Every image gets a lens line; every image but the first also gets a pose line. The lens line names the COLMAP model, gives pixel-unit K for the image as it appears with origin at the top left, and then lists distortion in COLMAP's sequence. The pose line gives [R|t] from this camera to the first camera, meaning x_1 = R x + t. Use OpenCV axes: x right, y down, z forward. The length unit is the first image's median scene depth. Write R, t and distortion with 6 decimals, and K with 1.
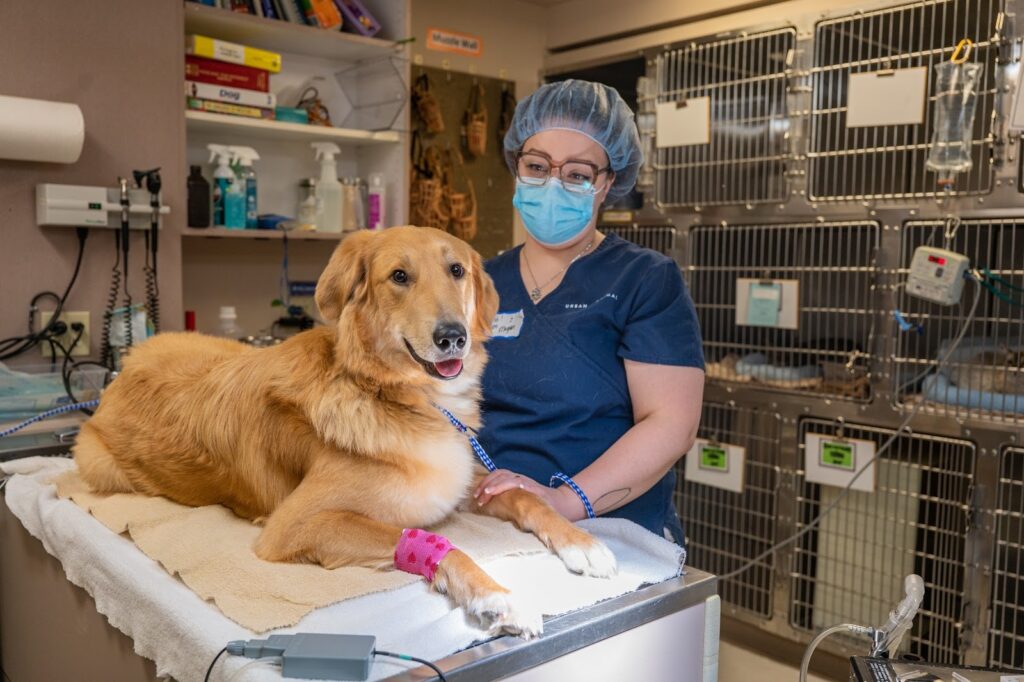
lens RADIAL K [[928.8, 0, 512.0], [0, 928.8, 341.0], [0, 0, 1]] dist [0.000385, -0.000622]
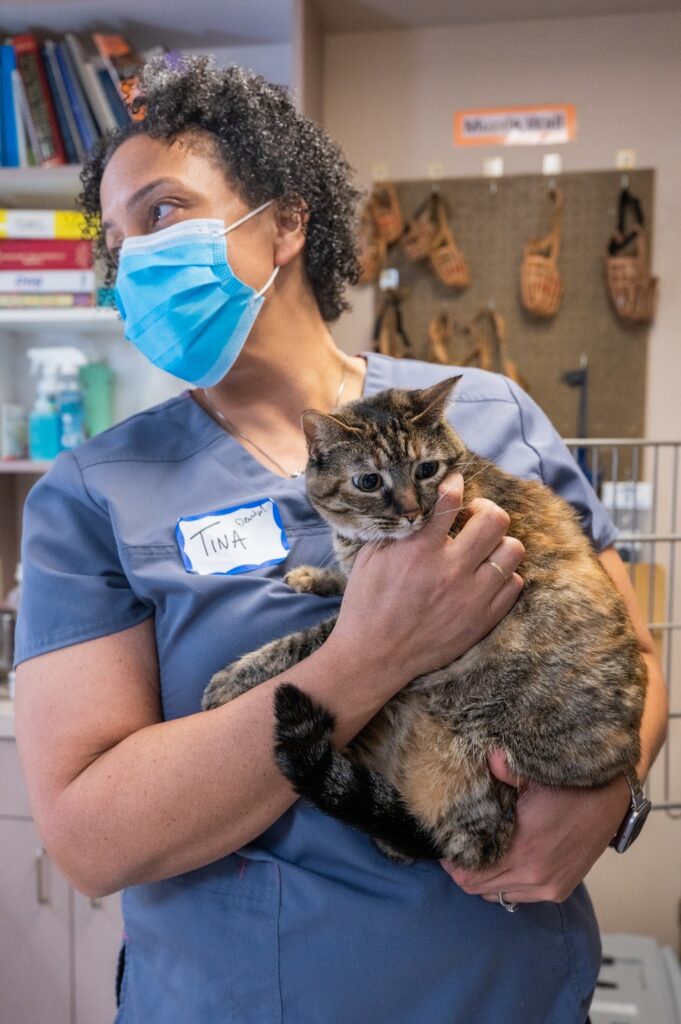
lens RADIAL K [[928.8, 0, 340.5], [0, 928.8, 512.0], [0, 0, 1]] dist [0.000385, -0.000622]
pose [[0.626547, 0.050675, -0.777734, 0.417267], [-0.064641, 0.997825, 0.012941, -0.105993], [0.776698, 0.042165, 0.628460, 0.717110]]
